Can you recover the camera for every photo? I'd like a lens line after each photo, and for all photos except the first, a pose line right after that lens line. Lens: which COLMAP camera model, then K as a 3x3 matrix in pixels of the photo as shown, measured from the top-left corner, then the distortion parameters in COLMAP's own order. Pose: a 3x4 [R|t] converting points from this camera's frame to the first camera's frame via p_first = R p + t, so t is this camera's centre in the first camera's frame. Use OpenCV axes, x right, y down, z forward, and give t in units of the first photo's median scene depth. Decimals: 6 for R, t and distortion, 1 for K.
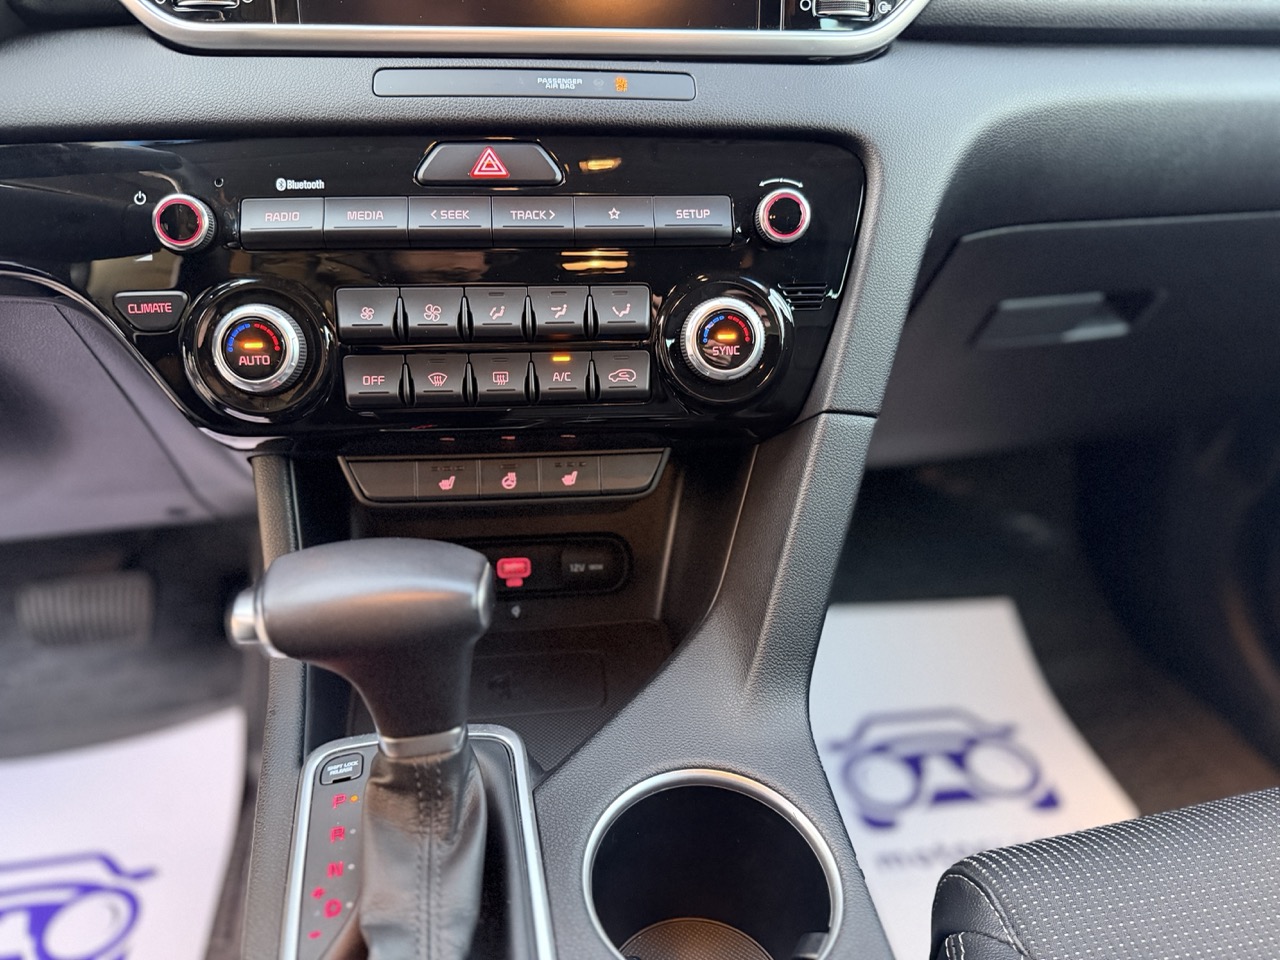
lens RADIAL K [[942.1, 0, 647.4], [0, 942.1, 484.0], [0, 0, 1]] dist [0.009649, -0.000139]
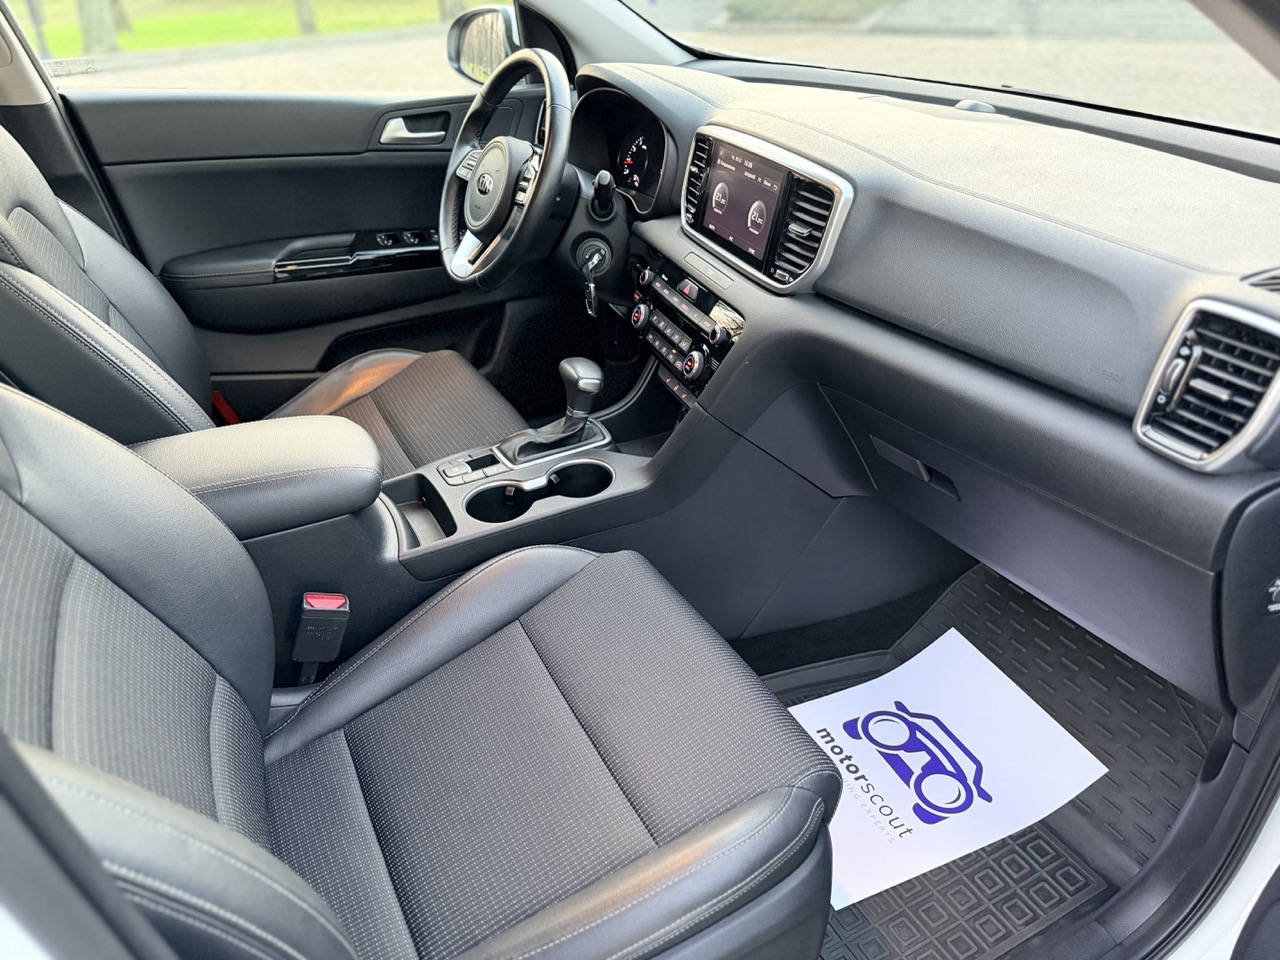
lens RADIAL K [[900.5, 0, 639.7], [0, 900.5, 507.2], [0, 0, 1]] dist [0.005022, -0.001636]
pose [[0.255700, 0.494719, -0.830585, 2.698061], [-0.463285, 0.816775, 0.343868, -0.704741], [0.848519, 0.296871, 0.438046, -0.278830]]
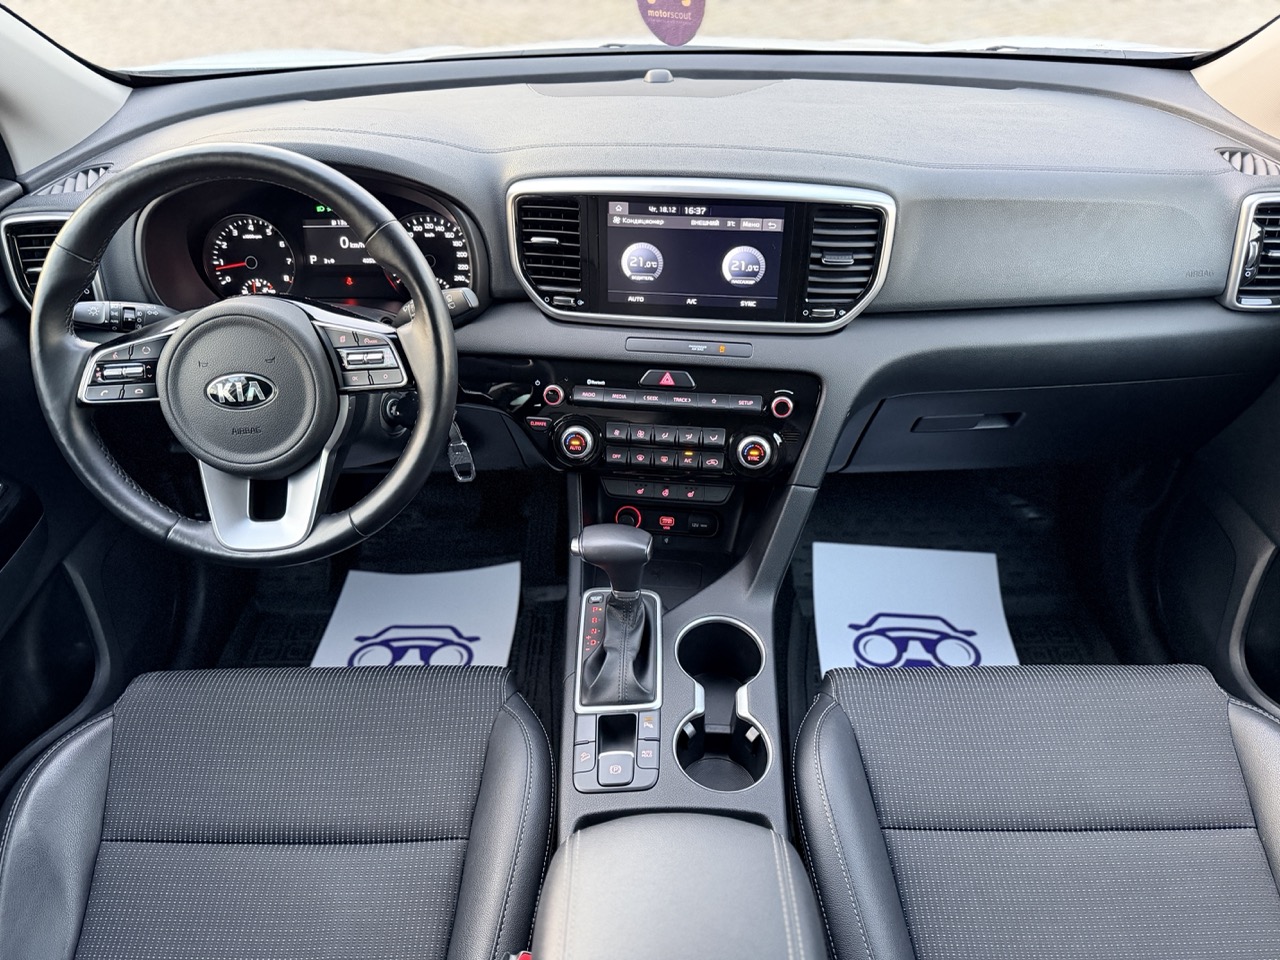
lens RADIAL K [[942.1, 0, 647.4], [0, 942.1, 484.0], [0, 0, 1]] dist [0.009649, -0.000139]
pose [[0.976939, 0.109011, -0.183593, 0.279559], [-0.083194, 0.986235, 0.142896, -0.413881], [0.196644, -0.124327, 0.972561, -1.528514]]
